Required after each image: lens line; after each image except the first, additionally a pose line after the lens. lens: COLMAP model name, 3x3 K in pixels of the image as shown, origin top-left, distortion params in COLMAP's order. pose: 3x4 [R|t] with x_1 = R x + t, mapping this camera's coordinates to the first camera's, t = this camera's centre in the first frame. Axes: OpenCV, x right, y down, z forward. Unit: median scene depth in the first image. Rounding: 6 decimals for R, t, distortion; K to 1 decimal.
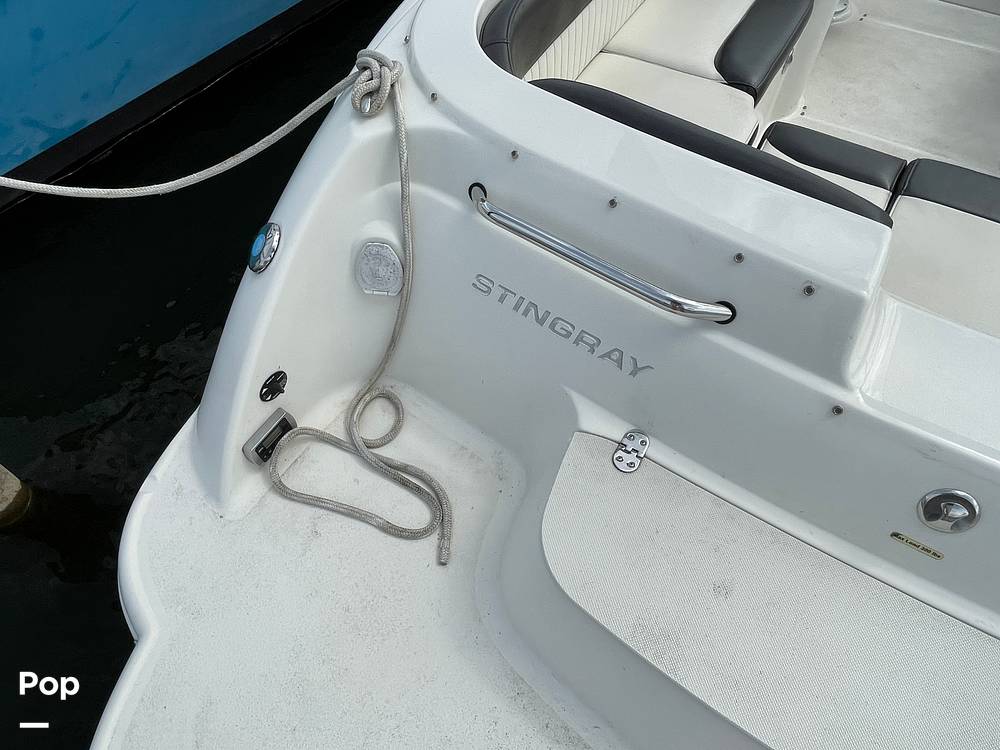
lens RADIAL K [[611.0, 0, 491.2], [0, 611.0, 378.3], [0, 0, 1]] dist [-0.002429, 0.000199]
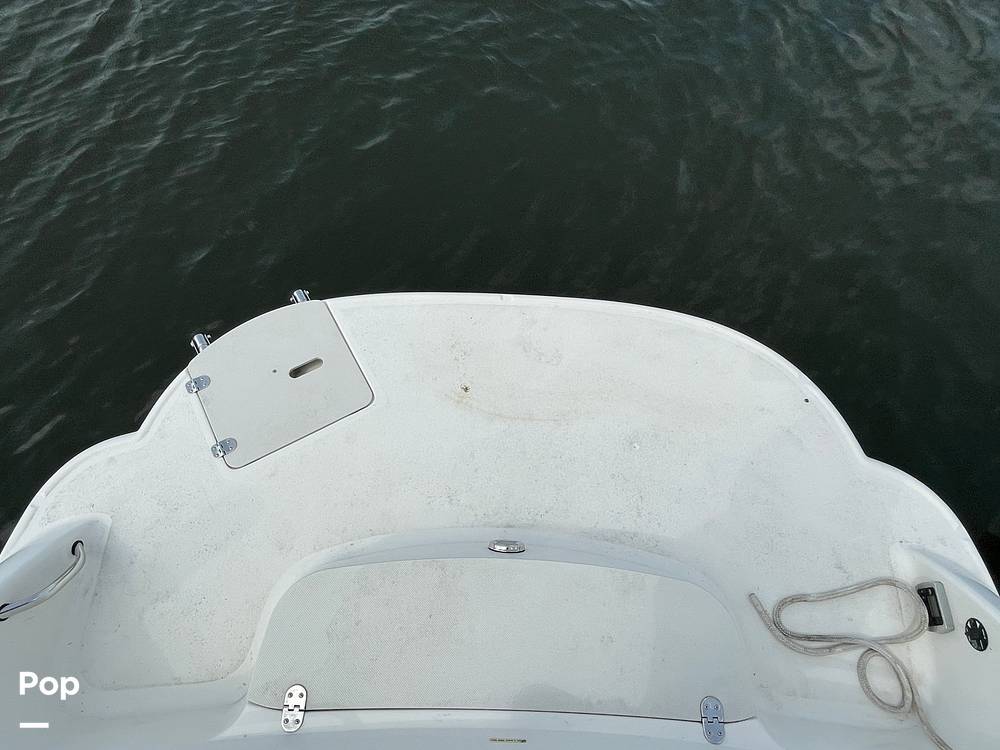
lens RADIAL K [[611.0, 0, 484.4], [0, 611.0, 367.9], [0, 0, 1]] dist [-0.002429, 0.000199]
pose [[-0.874198, 0.429192, -0.227097, 0.582332], [-0.417629, -0.425982, 0.802575, -0.354090], [0.247719, 0.796451, 0.551635, -0.326138]]
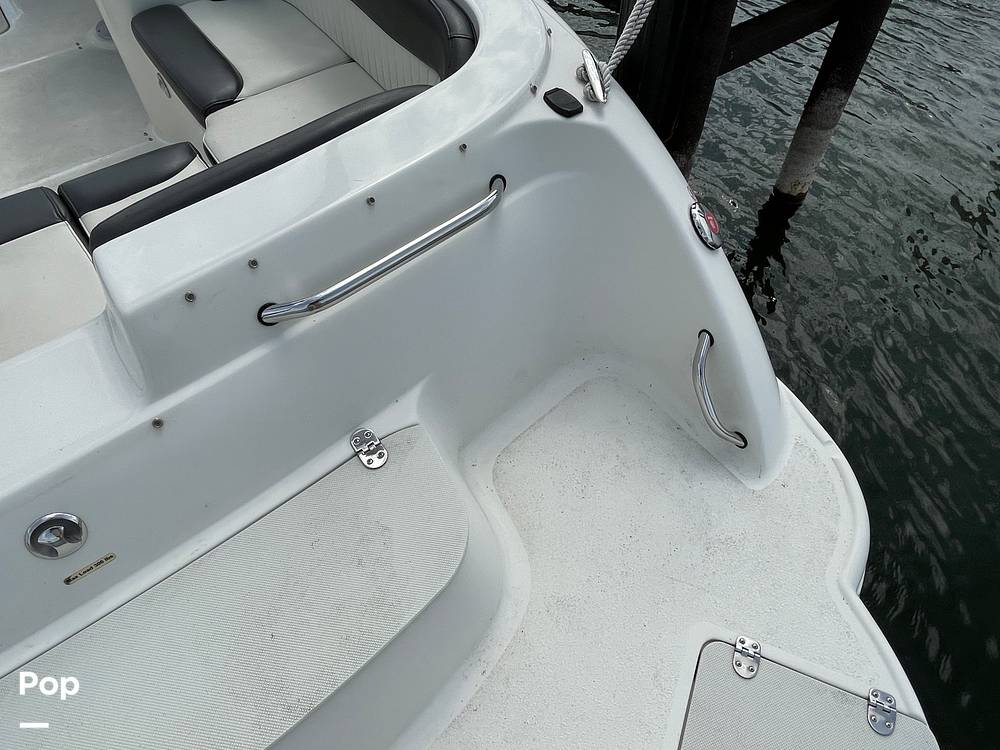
lens RADIAL K [[611.0, 0, 491.1], [0, 611.0, 375.3], [0, 0, 1]] dist [-0.002429, 0.000199]
pose [[0.396179, -0.762259, 0.511863, 0.576179], [0.774827, 0.576662, 0.259045, 0.286280], [-0.492631, 0.293977, 0.819080, -0.197445]]
